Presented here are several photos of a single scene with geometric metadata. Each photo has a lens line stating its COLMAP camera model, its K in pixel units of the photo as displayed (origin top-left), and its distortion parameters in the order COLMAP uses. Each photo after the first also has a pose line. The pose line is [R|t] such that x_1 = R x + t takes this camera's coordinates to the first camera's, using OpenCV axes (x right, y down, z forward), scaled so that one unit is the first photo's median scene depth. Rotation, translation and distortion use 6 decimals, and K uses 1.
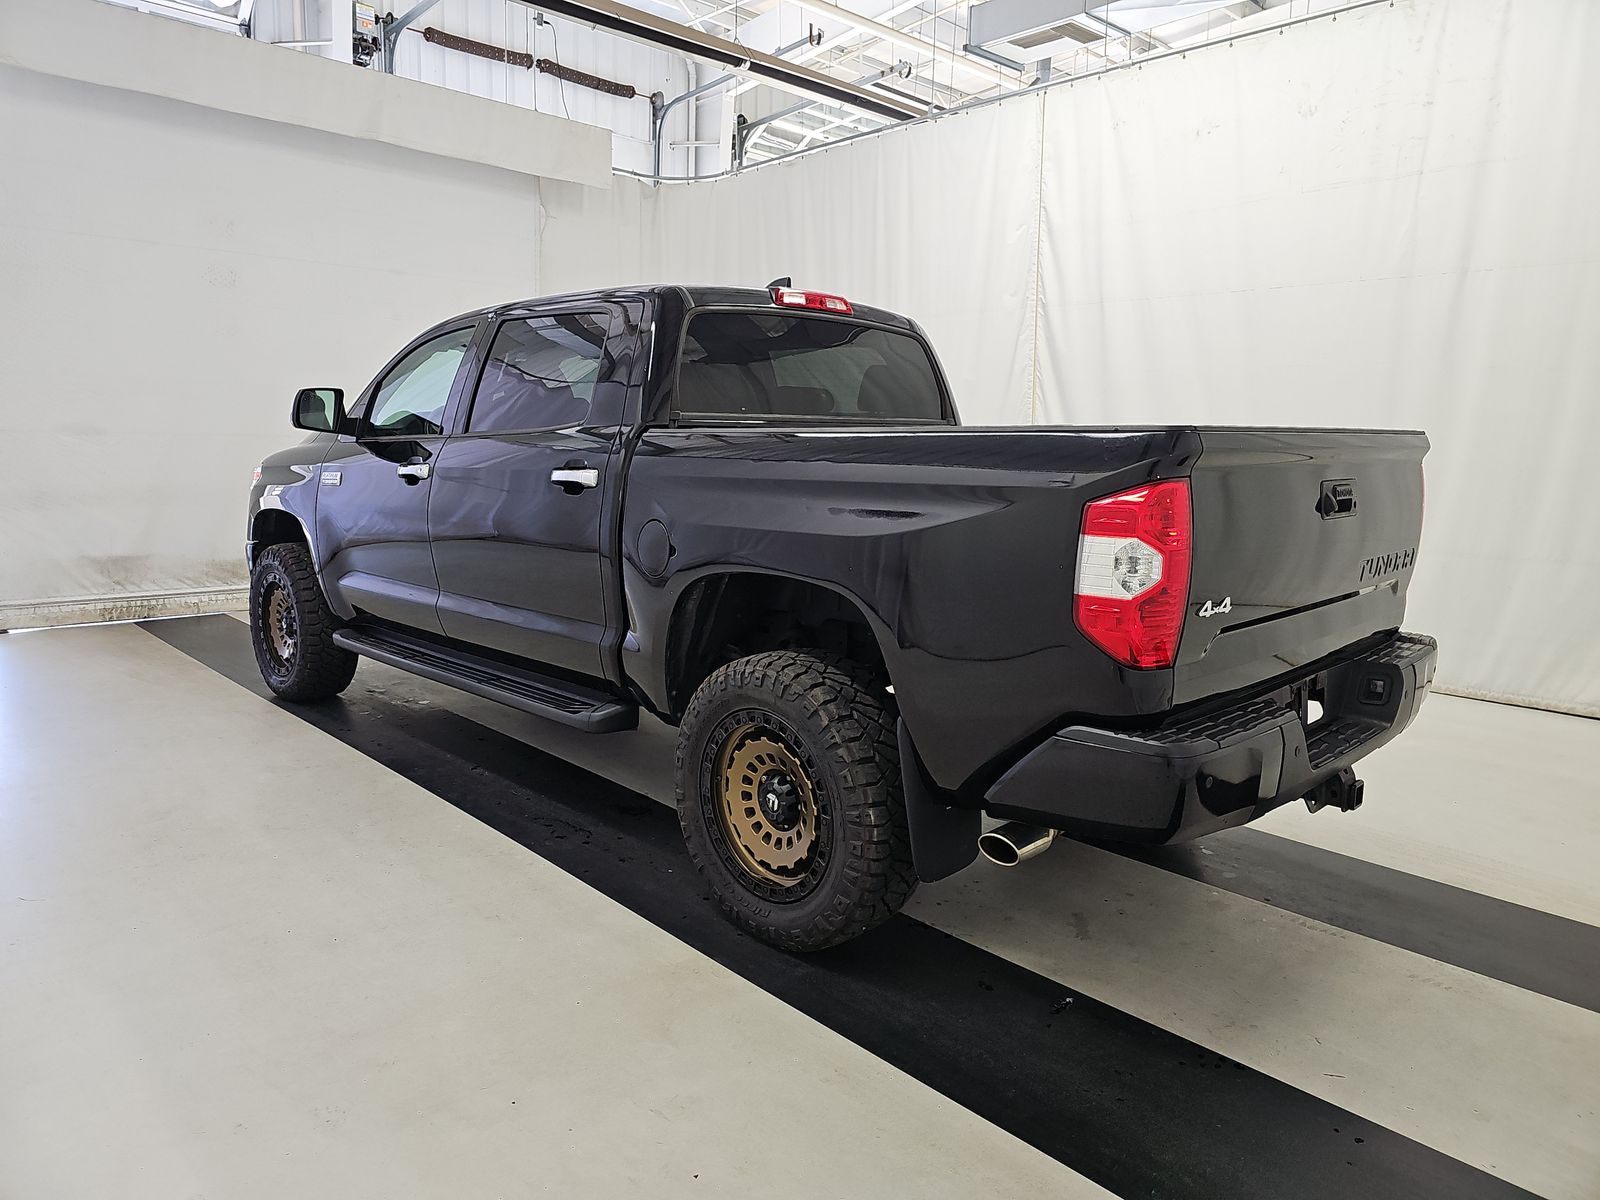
lens RADIAL K [[1055.8, 0, 800.0], [0, 1055.8, 600.0], [0, 0, 1]] dist [-0.029757, -0.001375]
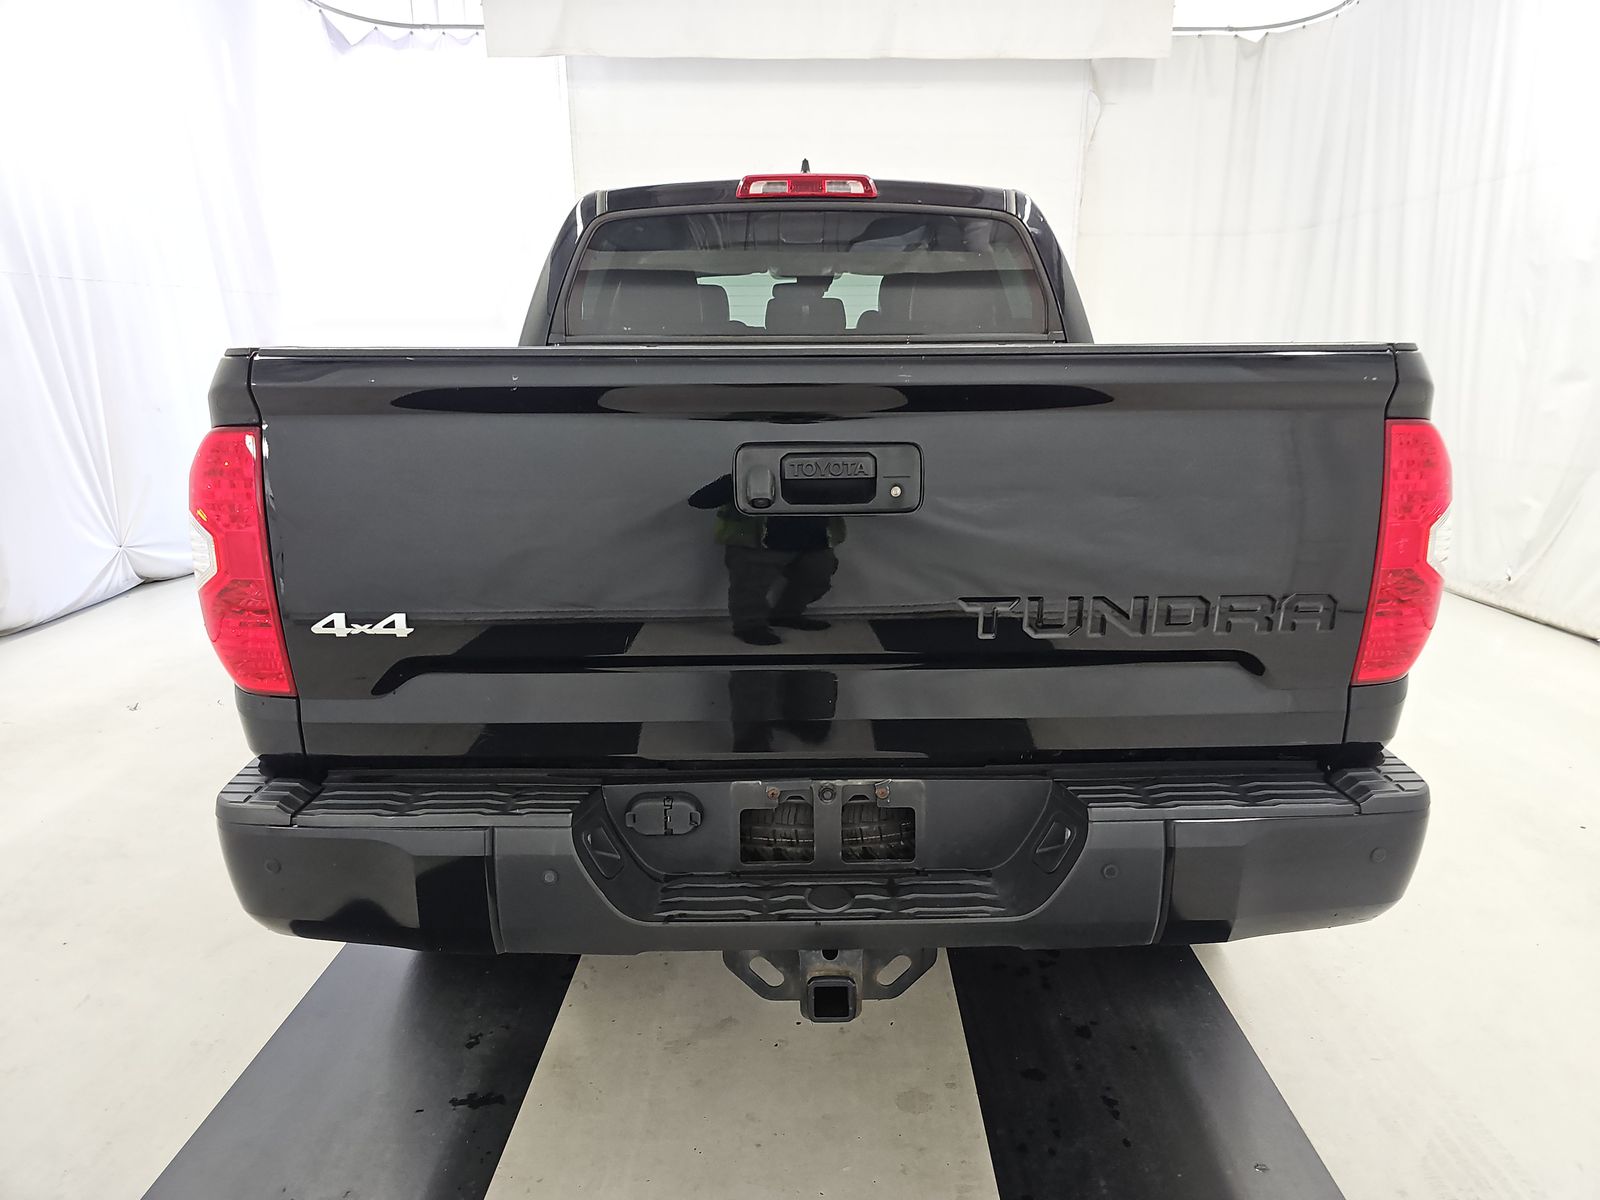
lens RADIAL K [[1055.8, 0, 800.0], [0, 1055.8, 600.0], [0, 0, 1]] dist [-0.029757, -0.001375]
pose [[0.726405, 0.137341, -0.673404, 0.581627], [-0.084204, 0.990233, 0.111126, -0.058819], [0.682089, -0.024019, 0.730874, 0.393257]]
